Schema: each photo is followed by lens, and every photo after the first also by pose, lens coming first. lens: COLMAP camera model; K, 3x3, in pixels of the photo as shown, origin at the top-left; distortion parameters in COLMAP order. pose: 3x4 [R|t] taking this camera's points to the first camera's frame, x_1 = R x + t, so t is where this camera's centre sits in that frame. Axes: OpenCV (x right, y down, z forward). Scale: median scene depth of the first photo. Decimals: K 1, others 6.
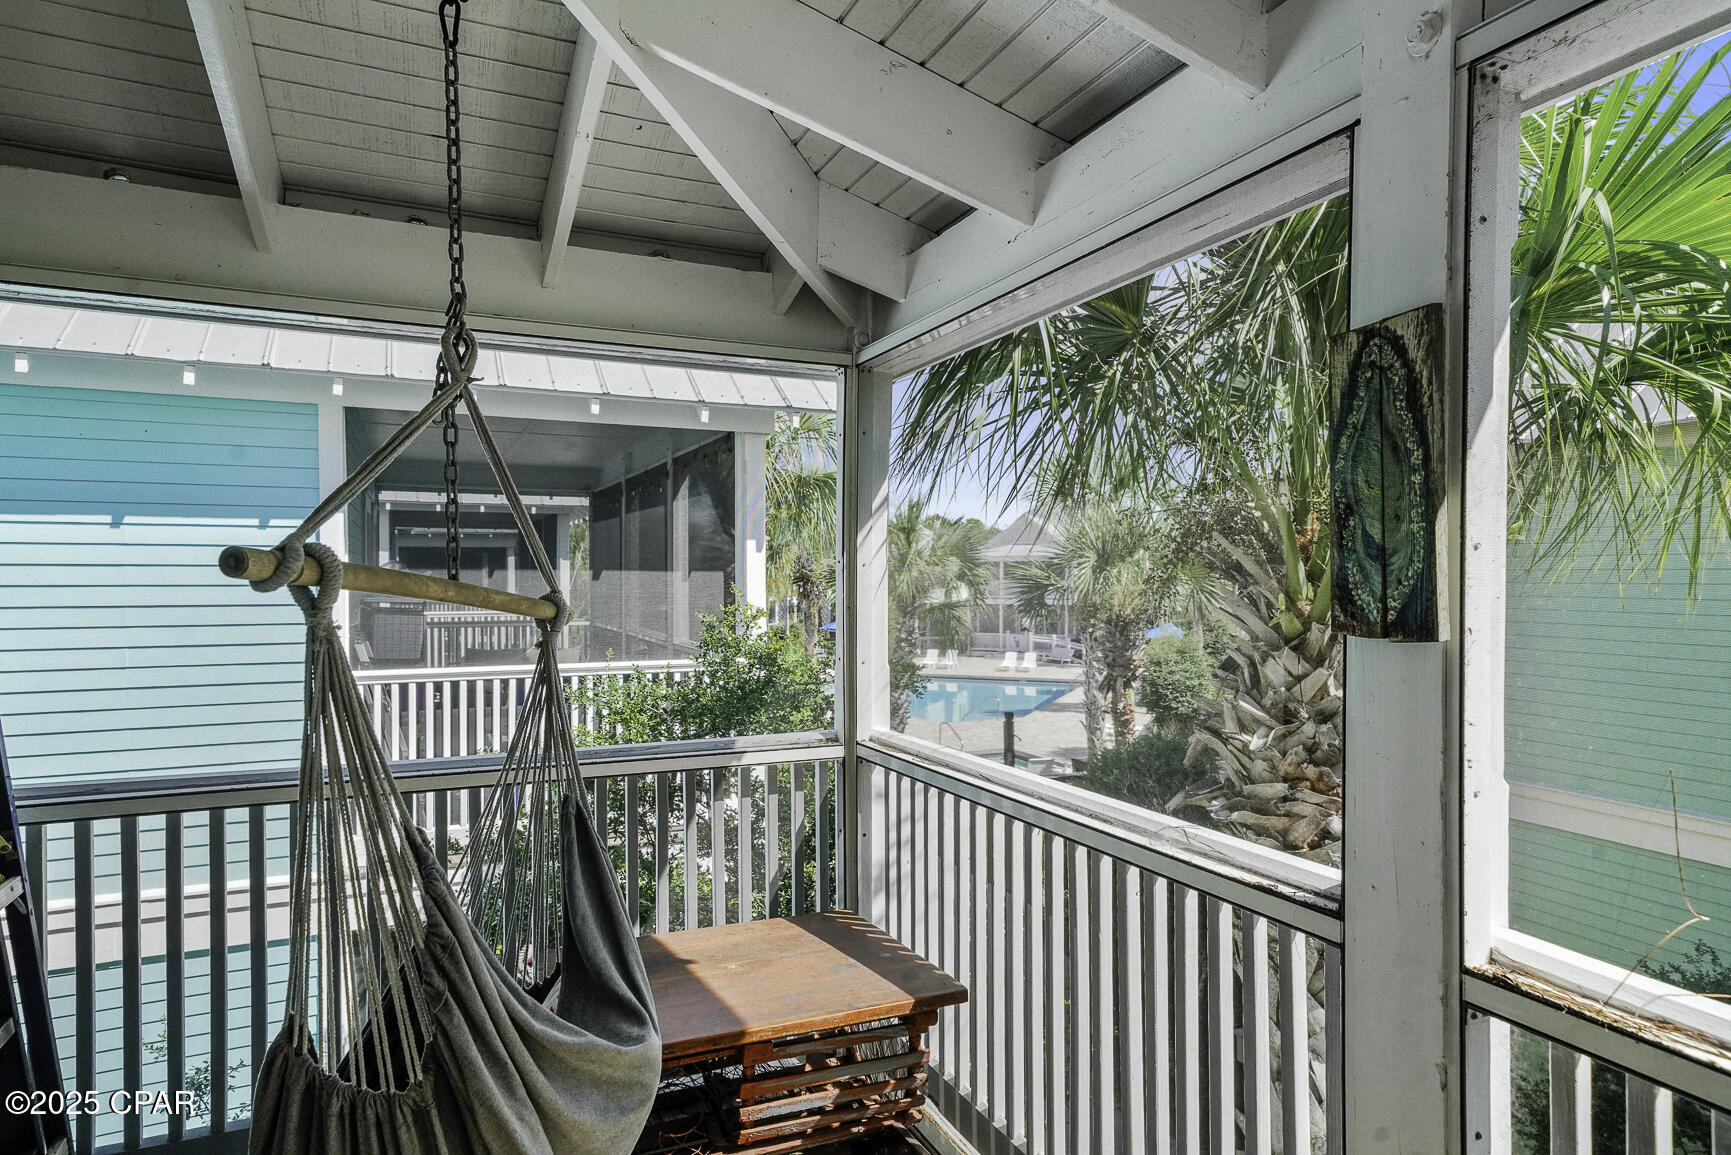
lens RADIAL K [[964.5, 0, 840.0], [0, 964.5, 581.3], [0, 0, 1]] dist [0.000508, 0.000179]
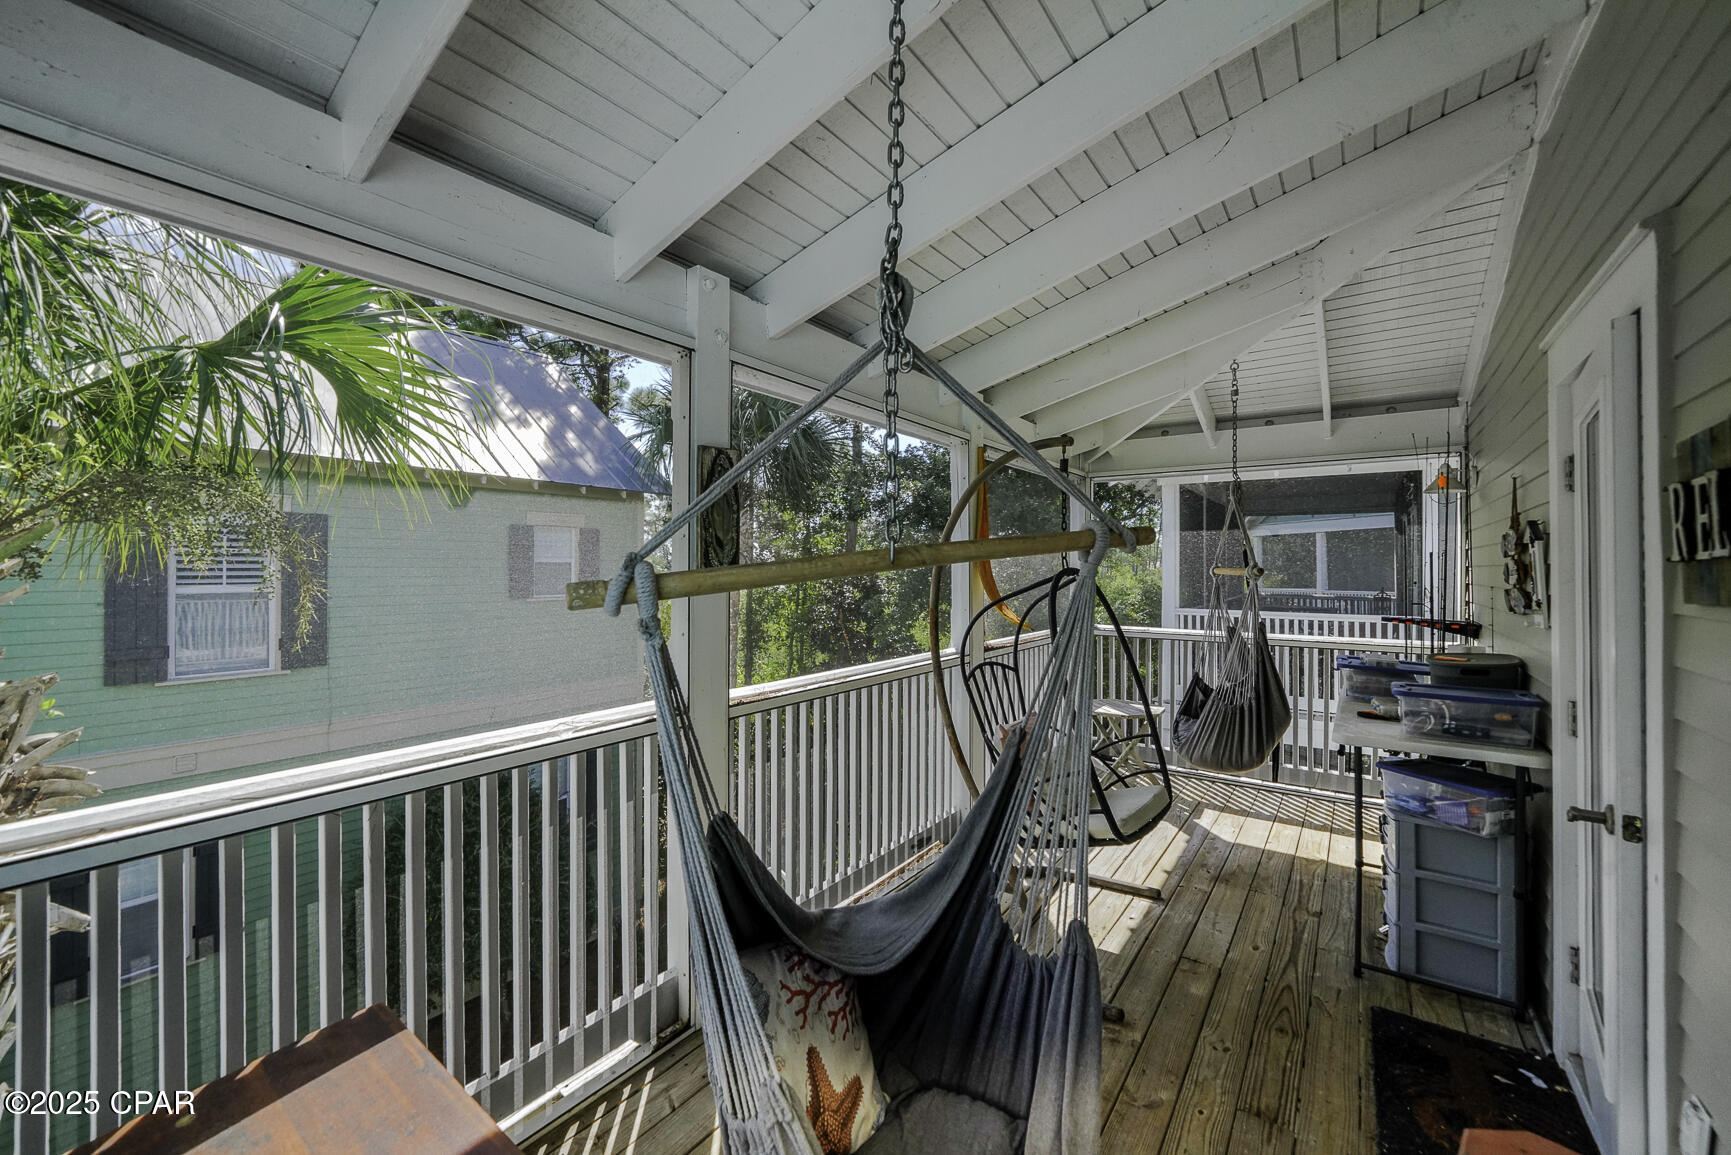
lens RADIAL K [[668.6, 0, 847.0], [0, 668.6, 568.3], [0, 0, 1]] dist [-0.013092, 0.000127]
pose [[-0.493529, 0.002208, 0.869727, -1.027323], [0.003411, 0.999994, -0.000603, 0.032286], [-0.869723, 0.002669, -0.493533, 1.530699]]
